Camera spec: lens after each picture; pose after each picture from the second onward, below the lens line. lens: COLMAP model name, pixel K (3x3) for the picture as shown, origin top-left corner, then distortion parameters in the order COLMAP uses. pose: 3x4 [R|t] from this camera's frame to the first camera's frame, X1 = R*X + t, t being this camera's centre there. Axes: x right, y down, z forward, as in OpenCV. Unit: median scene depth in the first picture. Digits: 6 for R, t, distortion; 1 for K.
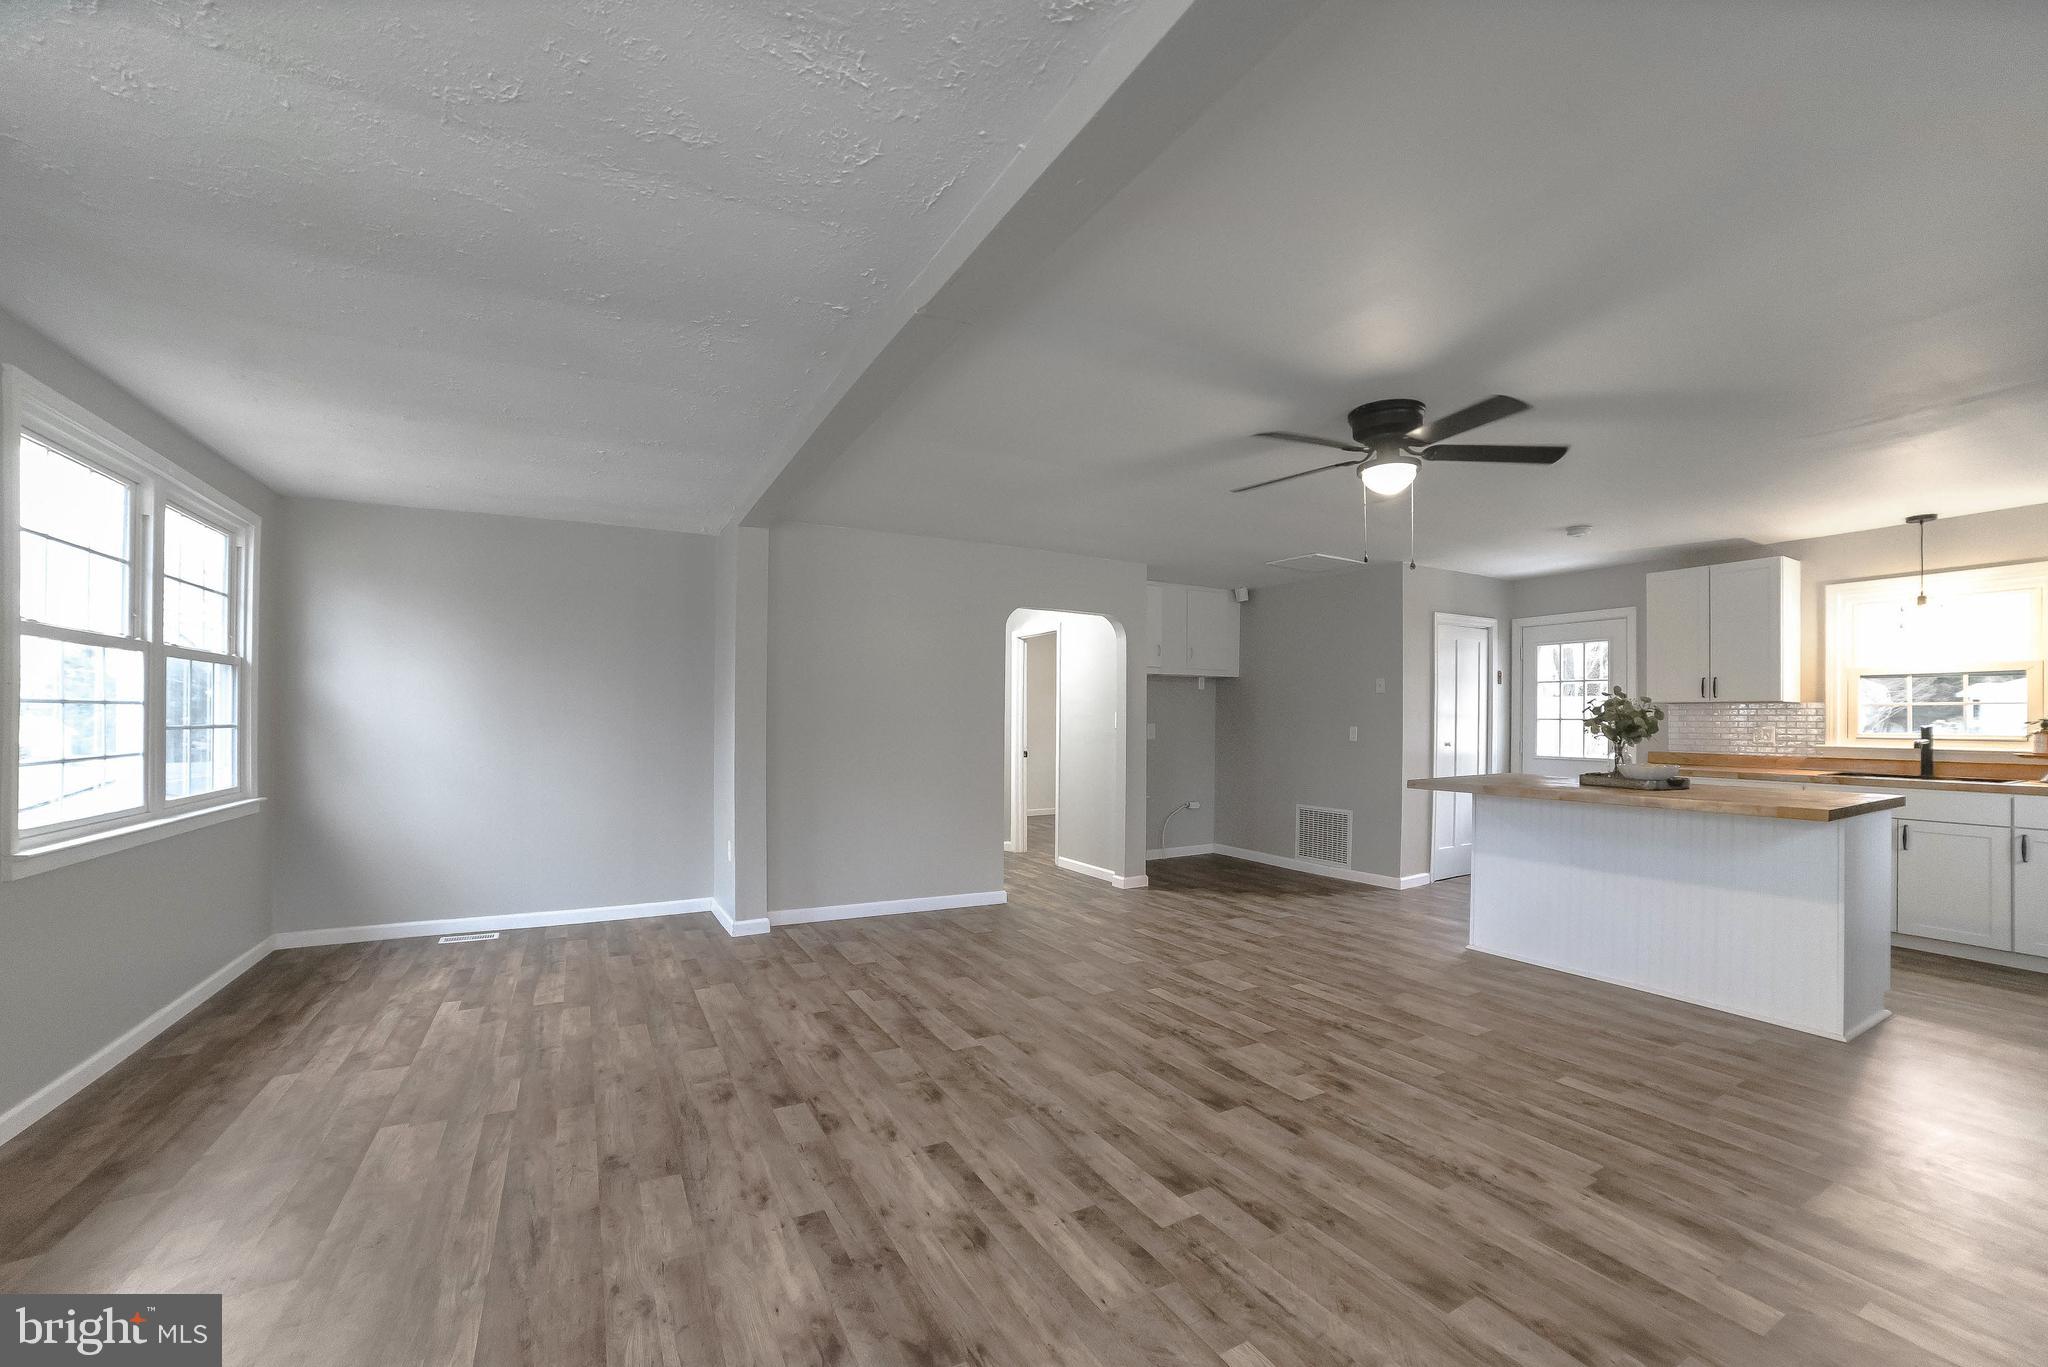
lens RADIAL K [[816.2, 0, 1019.0], [0, 816.2, 717.7], [0, 0, 1]] dist [-0.102917, 0.035320]
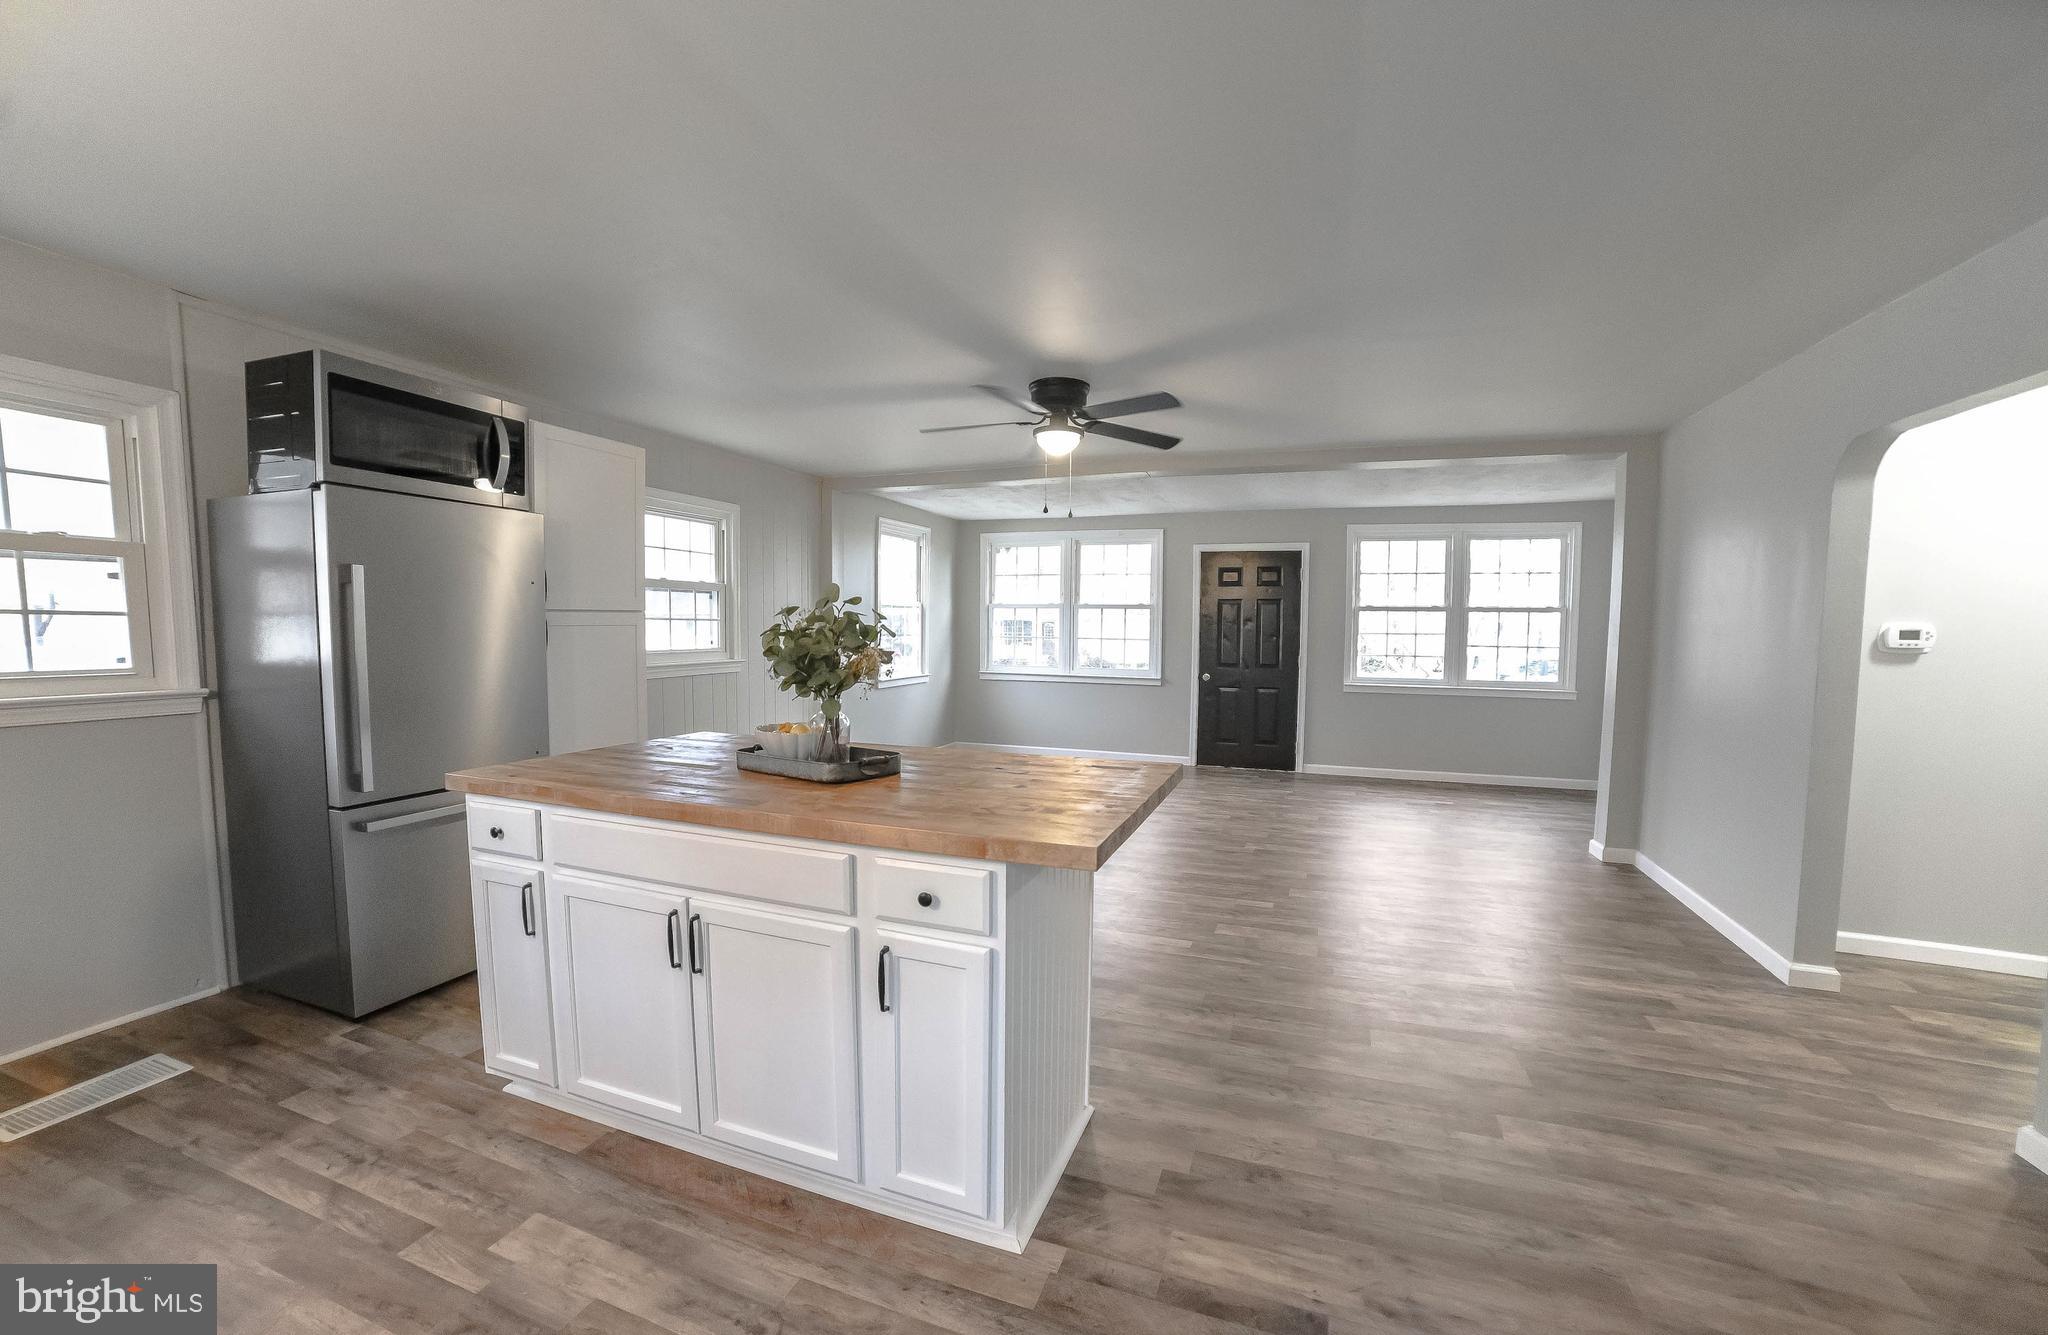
lens RADIAL K [[815.2, 0, 1024.0], [0, 815.2, 667.5], [0, 0, 1]] dist [-0.062195, 0.000446]
pose [[-0.755836, 0.022633, -0.654370, 0.800991], [-0.013285, 0.998667, 0.049886, -0.012674], [0.654626, 0.046398, -0.754527, 1.154599]]
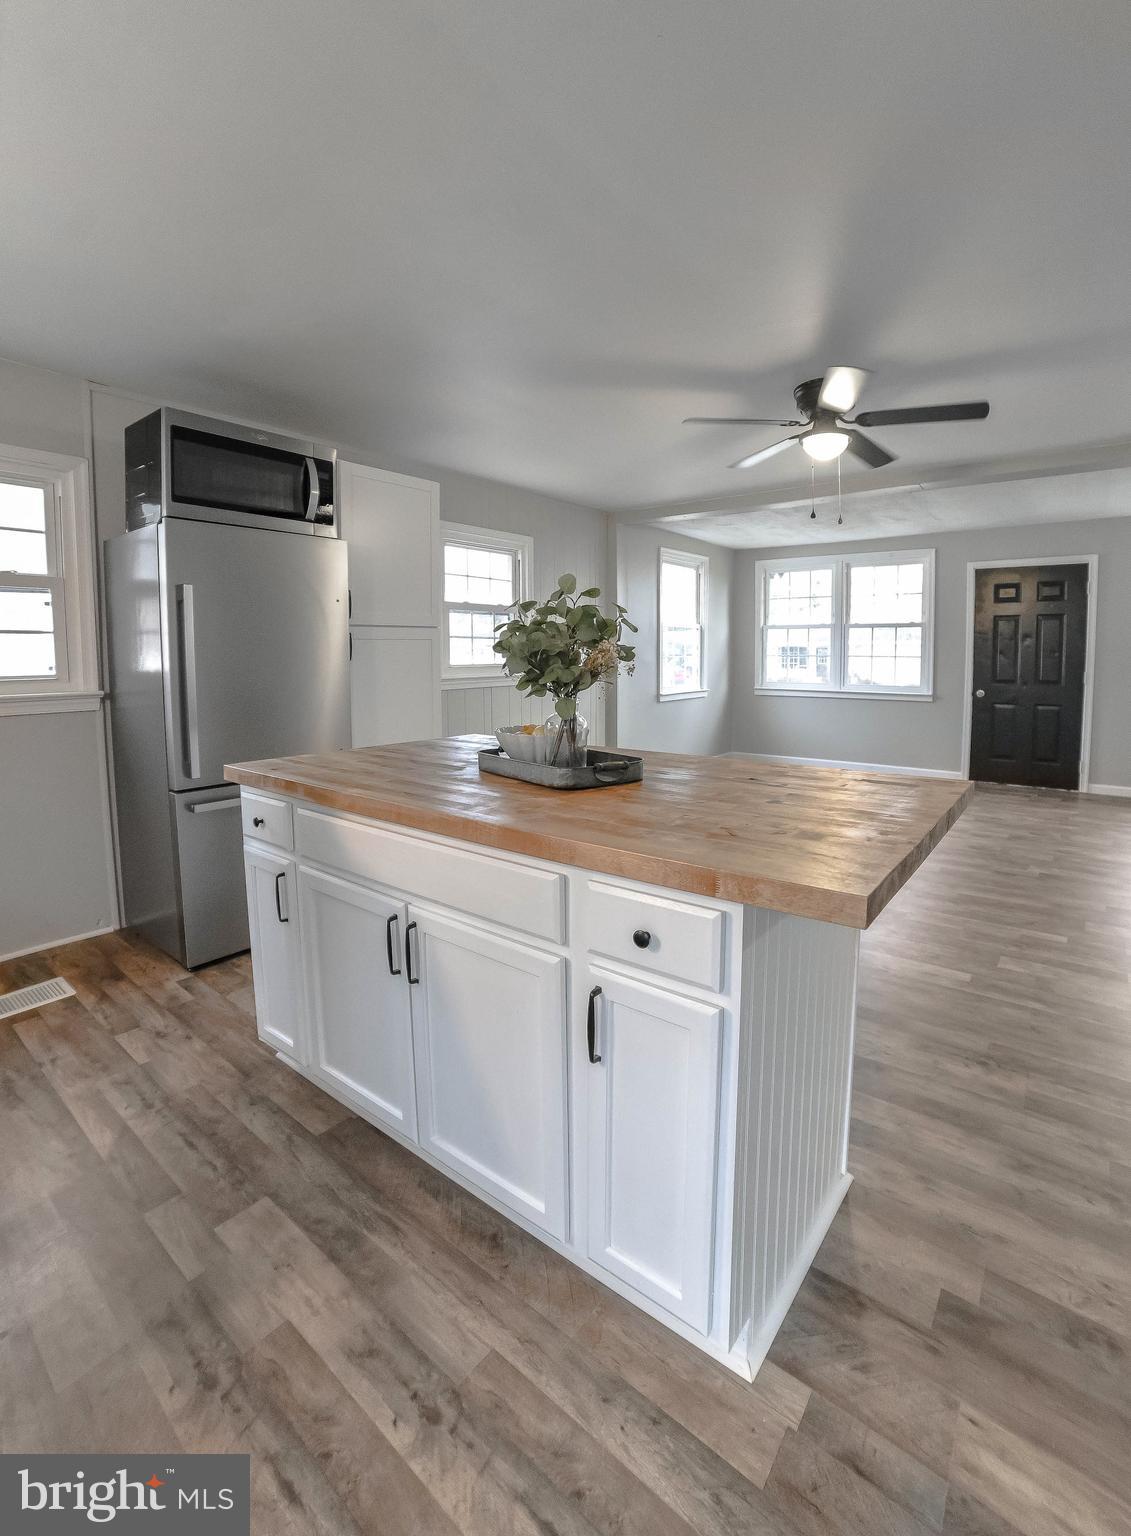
lens RADIAL K [[685.4, 0, 588.4], [0, 685.4, 694.1], [0, 0, 1]] dist [-0.093660, 0.029829]
pose [[-0.916291, 0.022256, -0.399894, 0.723257], [-0.001876, 0.998205, 0.059853, 0.004125], [0.400509, 0.055593, -0.914605, 1.078569]]
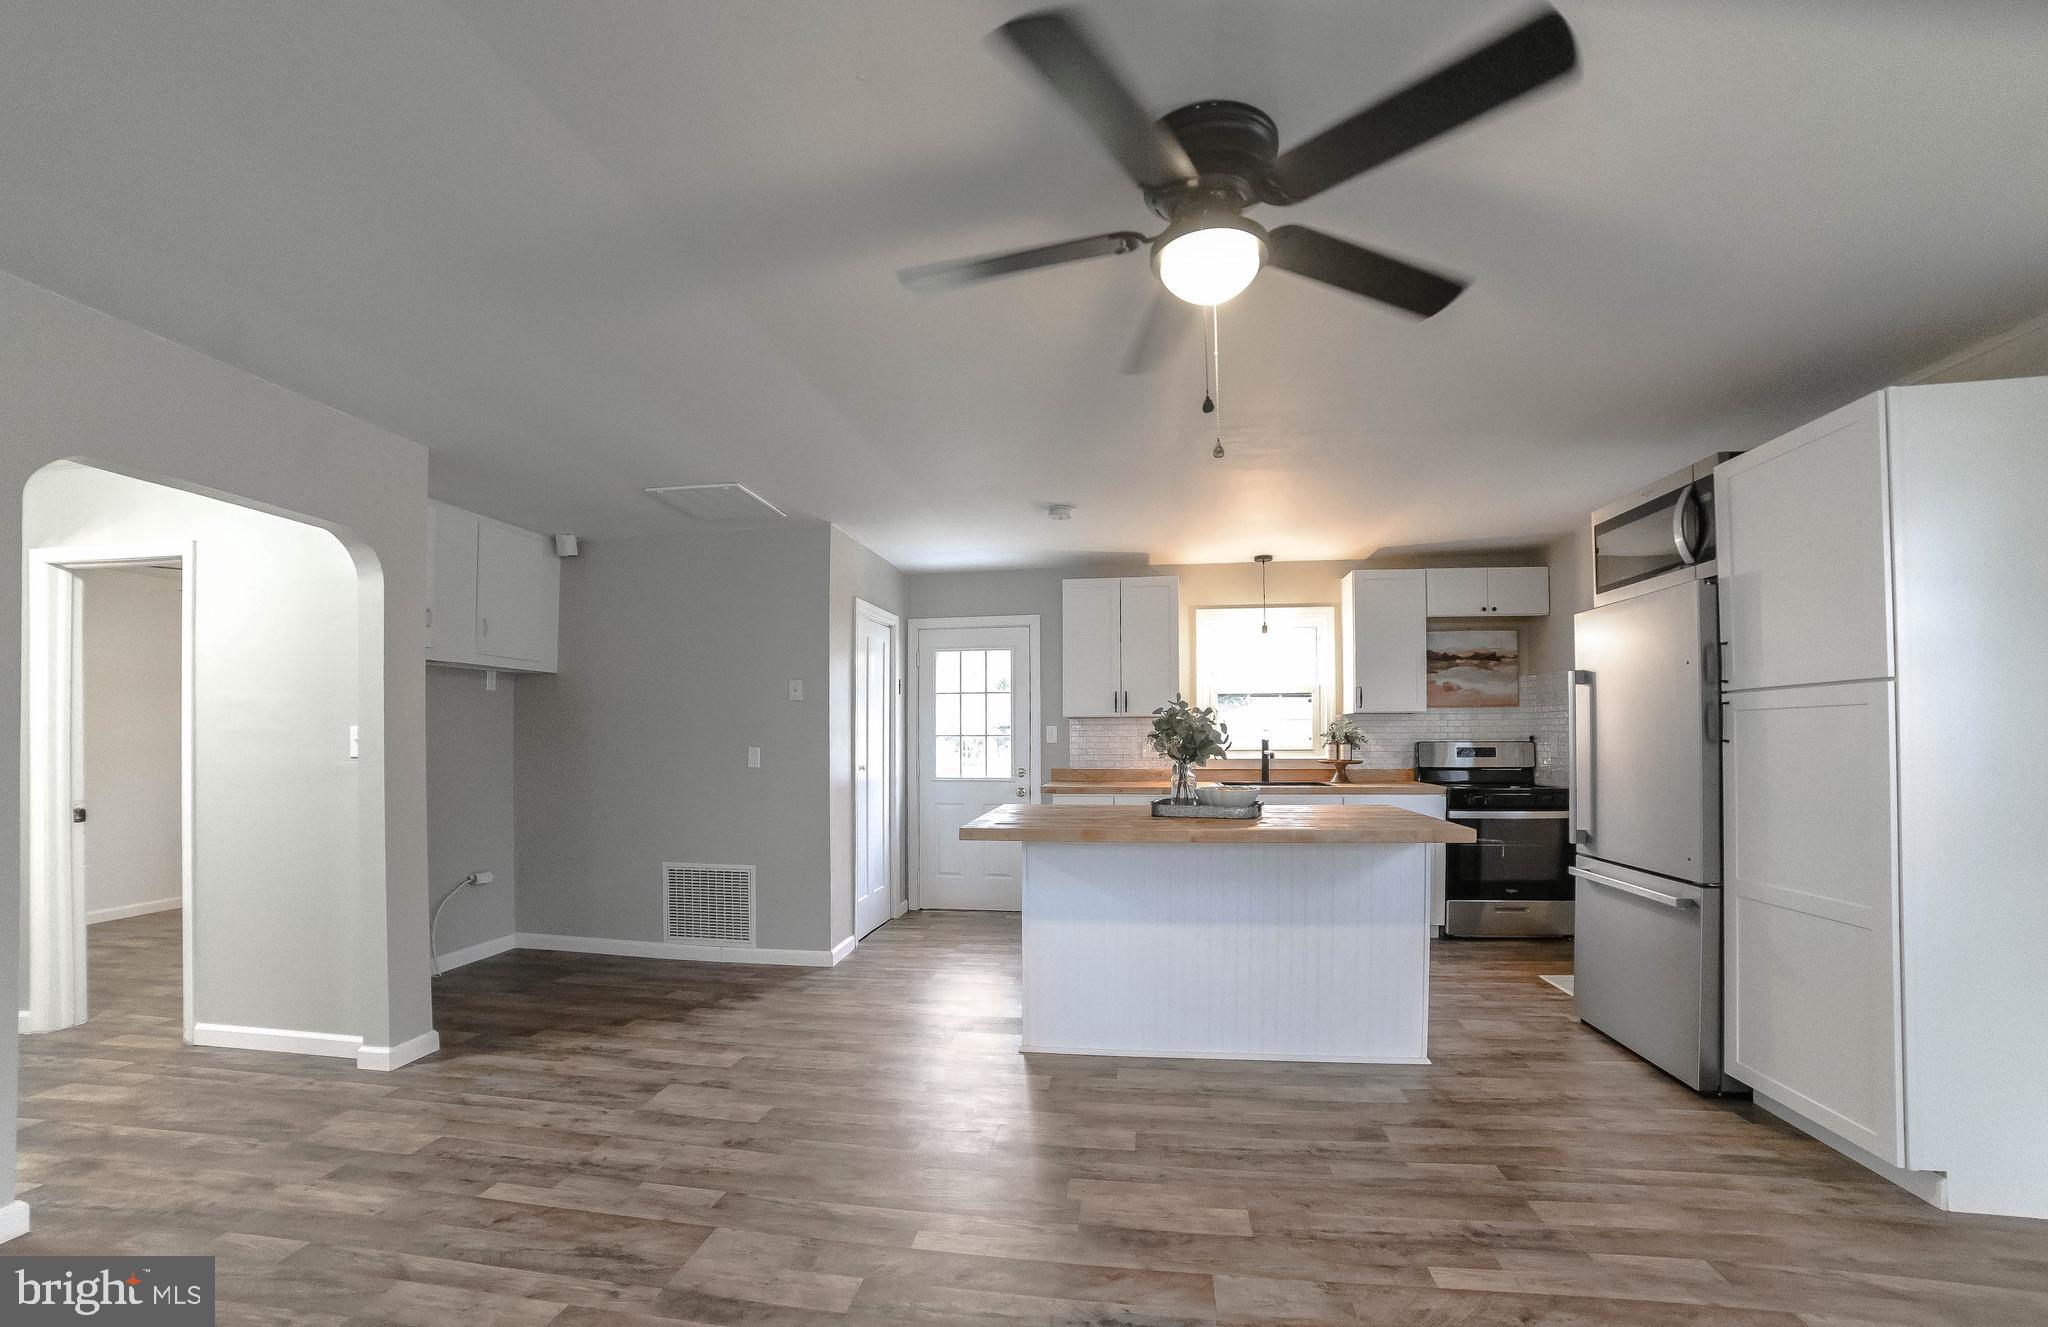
lens RADIAL K [[827.4, 0, 1016.7], [0, 827.4, 740.6], [0, 0, 1]] dist [-0.100209, 0.036072]
pose [[0.613050, -0.008332, 0.790000, -0.018046], [0.006526, 0.999964, 0.005483, 0.003822], [-0.790017, 0.001794, 0.613082, 0.467272]]
